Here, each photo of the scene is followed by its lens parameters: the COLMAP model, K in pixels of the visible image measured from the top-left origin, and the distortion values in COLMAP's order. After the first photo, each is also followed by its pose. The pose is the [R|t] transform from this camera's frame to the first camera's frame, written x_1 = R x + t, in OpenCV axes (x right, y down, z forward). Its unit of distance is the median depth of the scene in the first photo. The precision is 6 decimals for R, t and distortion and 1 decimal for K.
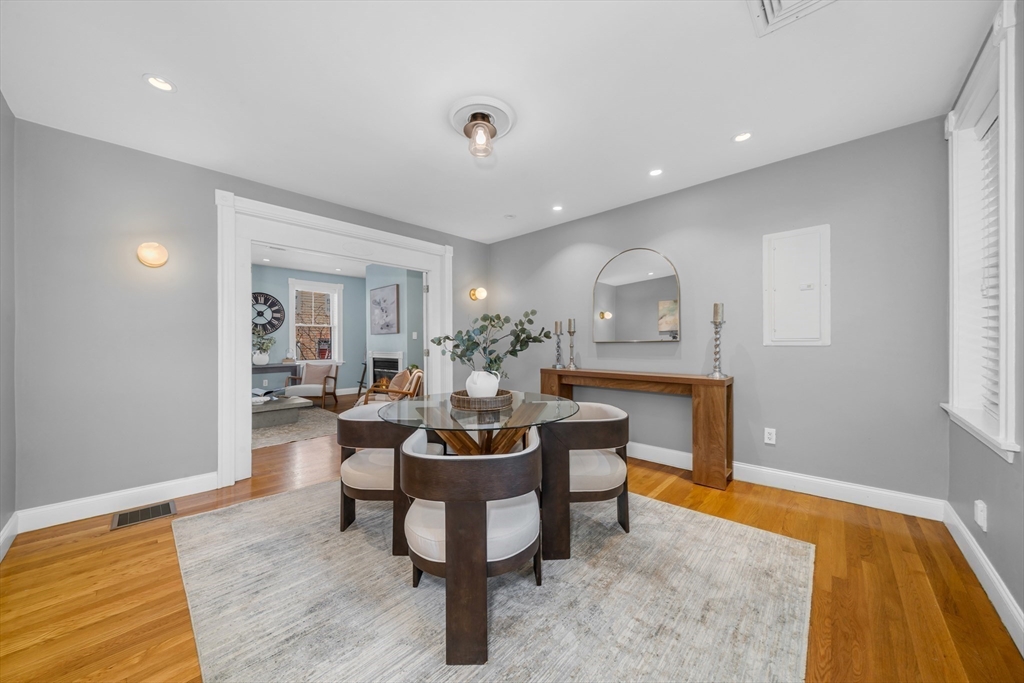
lens RADIAL K [[356.5, 0, 516.8], [0, 356.5, 340.5], [0, 0, 1]] dist [-0.004684, -0.000312]
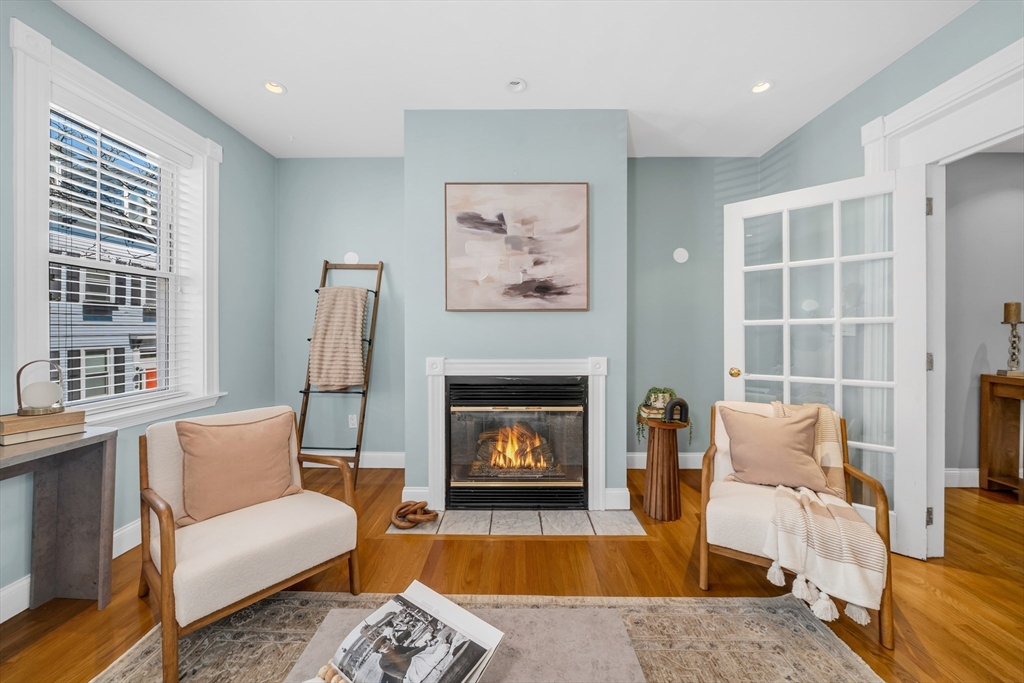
lens RADIAL K [[374.5, 0, 514.6], [0, 374.5, 327.0], [0, 0, 1]] dist [-0.003194, 0.000027]
pose [[0.740089, 0.009390, 0.672444, -1.602037], [-0.008547, 0.999953, -0.004557, 0.002483], [-0.672455, -0.002375, 0.740134, 1.809768]]
